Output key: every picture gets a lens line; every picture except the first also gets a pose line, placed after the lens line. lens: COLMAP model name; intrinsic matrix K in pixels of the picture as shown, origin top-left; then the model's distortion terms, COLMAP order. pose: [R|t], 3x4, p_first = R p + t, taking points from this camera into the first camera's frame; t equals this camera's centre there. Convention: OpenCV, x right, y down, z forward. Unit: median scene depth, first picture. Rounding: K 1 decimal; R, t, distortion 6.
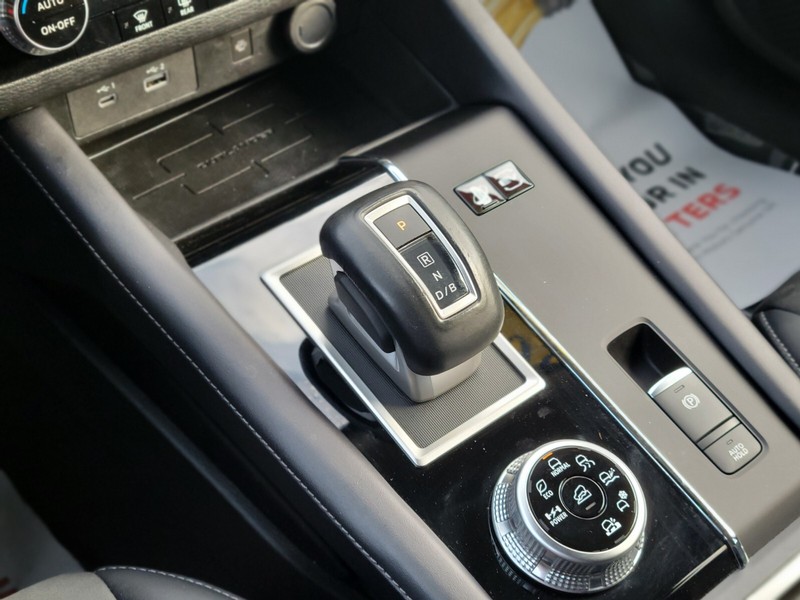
lens RADIAL K [[1230.2, 0, 399.5], [0, 1230.2, 295.1], [0, 0, 1]] dist [0.083410, 0.000000]
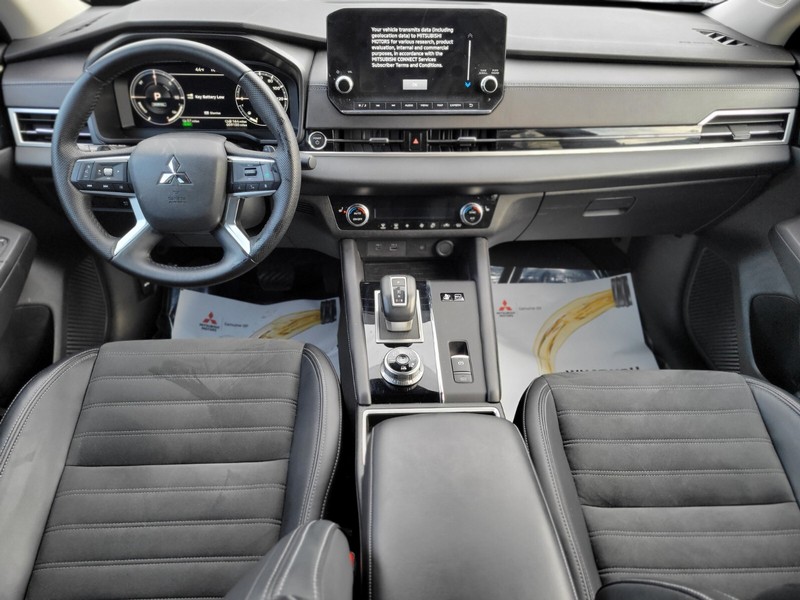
lens RADIAL K [[600.3, 0, 397.2], [0, 600.3, 302.9], [0, 0, 1]] dist [0.046803, -0.041818]
pose [[0.799431, 0.296442, -0.522525, 0.782469], [-0.409698, 0.905159, -0.113292, 0.168658], [0.439384, 0.304646, 0.845063, -0.440600]]
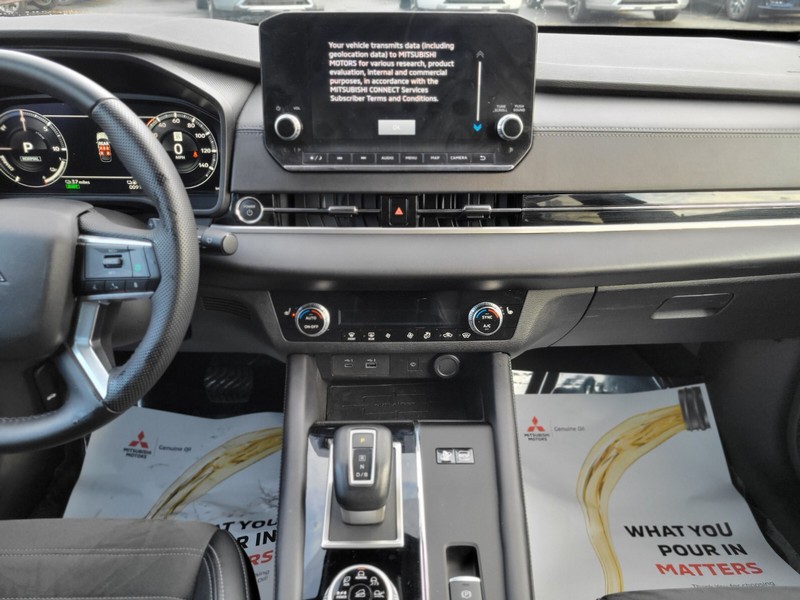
lens RADIAL K [[600.3, 0, 403.2], [0, 600.3, 299.0], [0, 0, 1]] dist [0.046803, -0.041818]
pose [[0.781745, 0.240927, -0.575178, 0.507403], [-0.421007, 0.884328, -0.201783, -0.075051], [0.460031, 0.399897, 0.792751, 0.030210]]
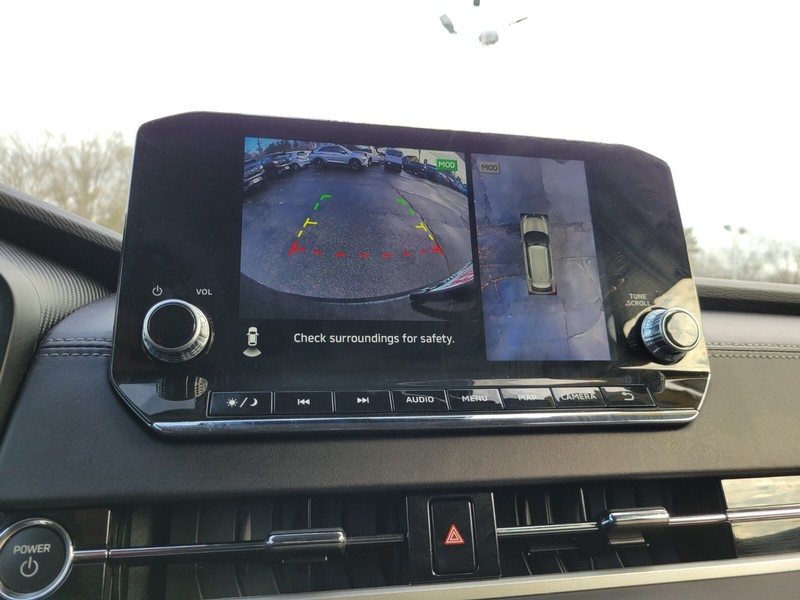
lens RADIAL K [[600.3, 0, 398.1], [0, 600.3, 301.7], [0, 0, 1]] dist [0.046803, -0.041818]
pose [[0.876871, -0.091454, -0.471947, 0.040948], [-0.309682, 0.643428, -0.700070, -0.222185], [0.367688, 0.760024, 0.535881, 0.441017]]
